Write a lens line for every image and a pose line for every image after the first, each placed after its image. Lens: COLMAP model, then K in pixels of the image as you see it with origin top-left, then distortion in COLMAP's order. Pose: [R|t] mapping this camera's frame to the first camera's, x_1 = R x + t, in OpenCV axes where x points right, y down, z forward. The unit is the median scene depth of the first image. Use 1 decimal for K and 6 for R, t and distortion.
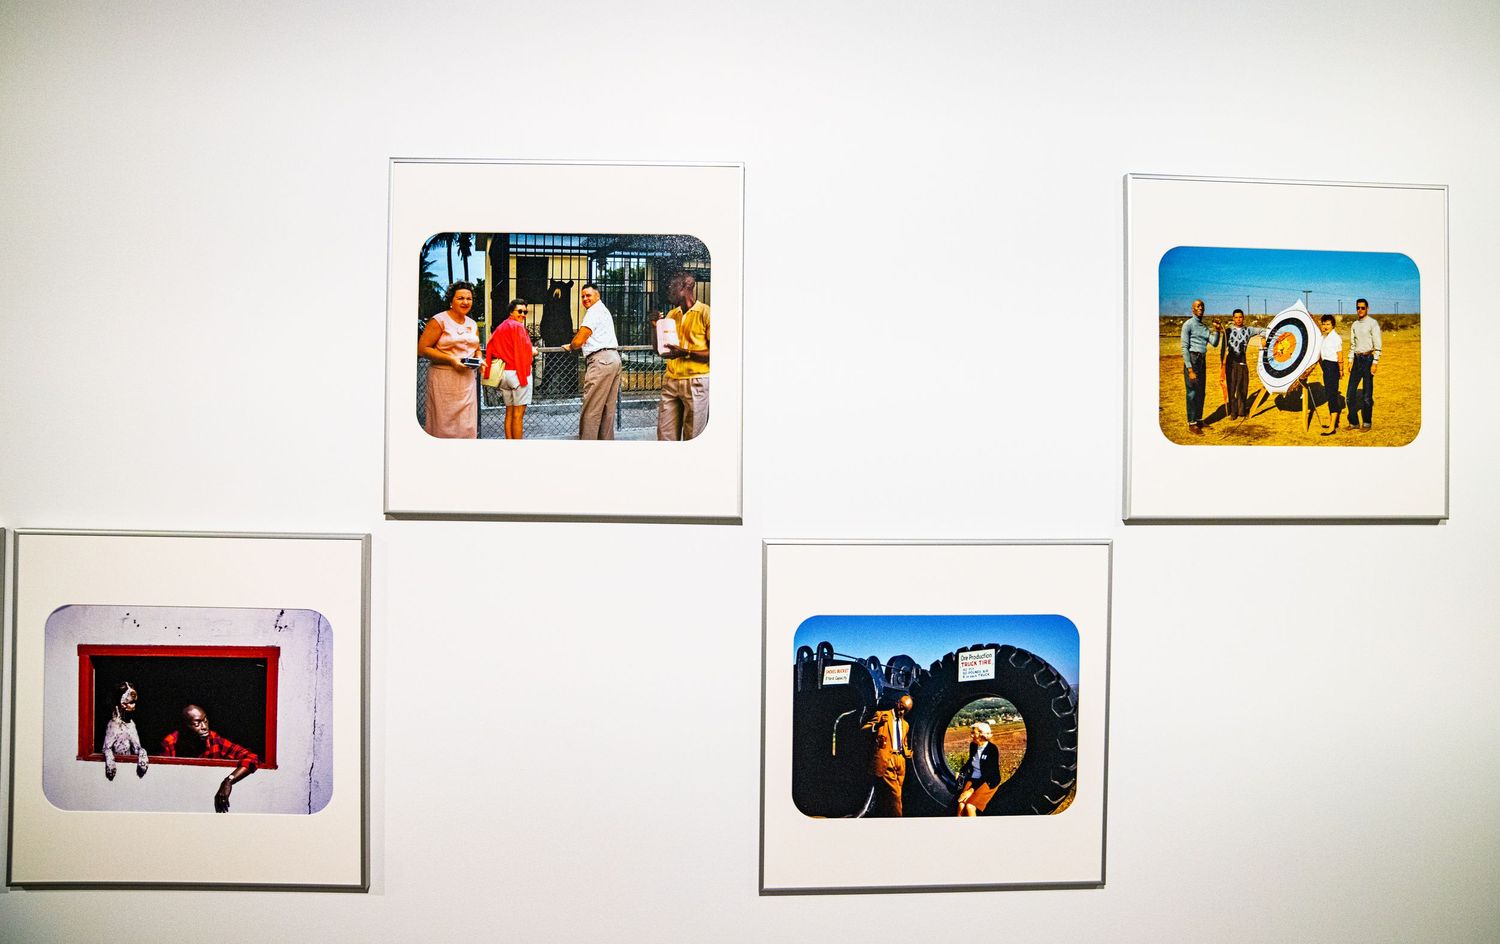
lens RADIAL K [[1050.7, 0, 749.6], [0, 1050.7, 421.1], [0, 0, 1]] dist [-0.034835, -0.000143]
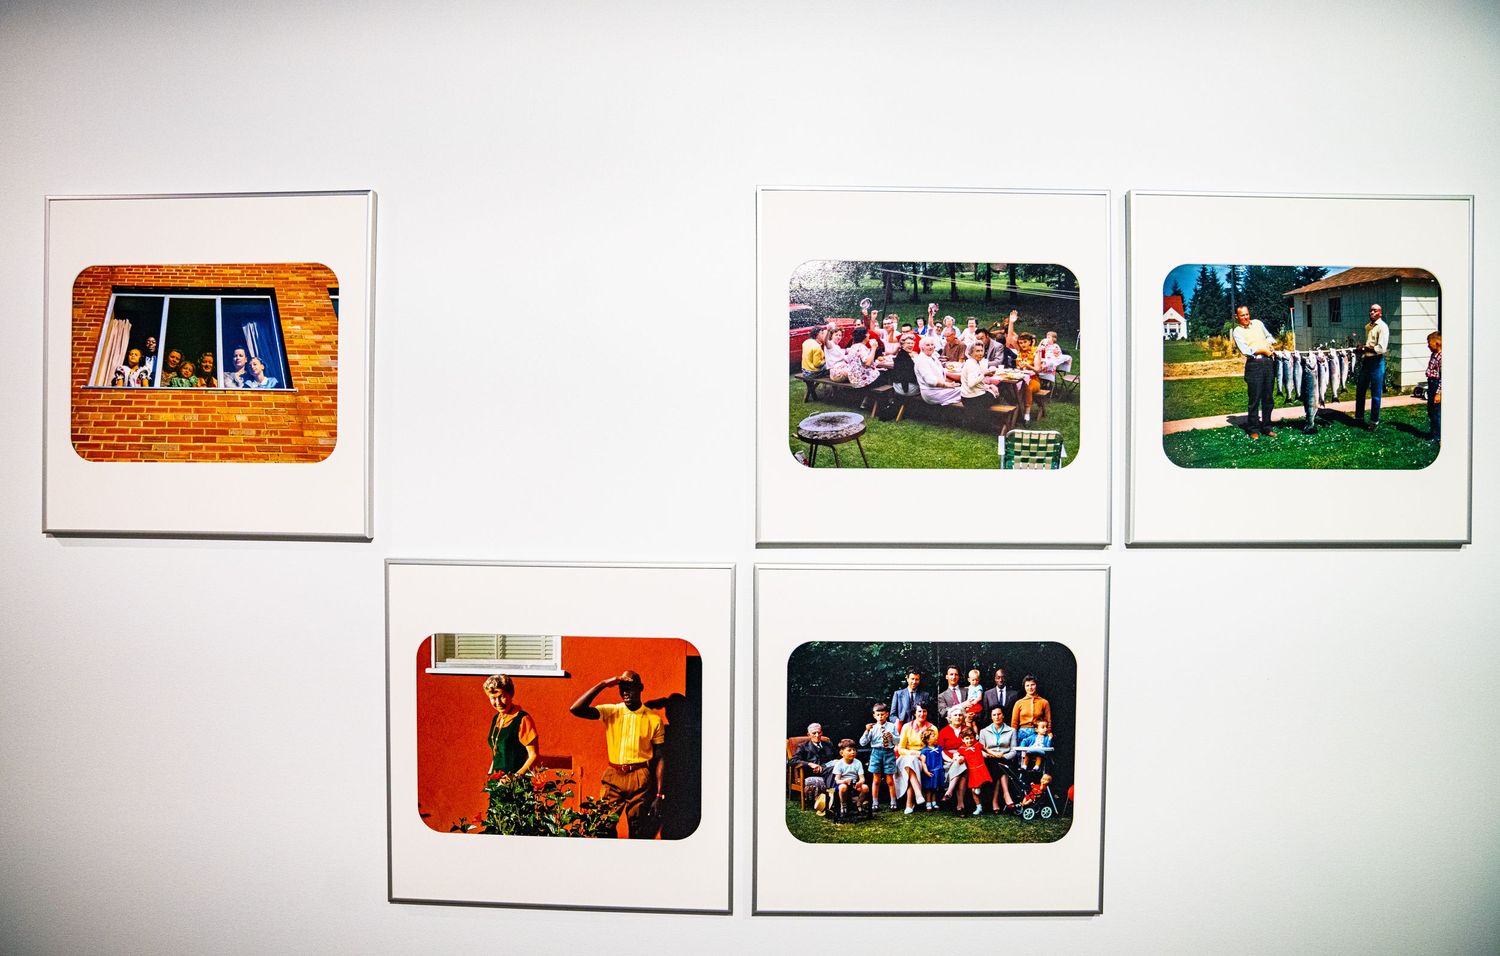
lens RADIAL K [[1054.6, 0, 743.9], [0, 1054.6, 460.7], [0, 0, 1]] dist [-0.069457, 0.001163]
pose [[0.996941, -0.004016, -0.078054, 0.420252], [0.005185, 0.999877, 0.014786, 0.004183], [0.077985, -0.015145, 0.996839, 0.018968]]
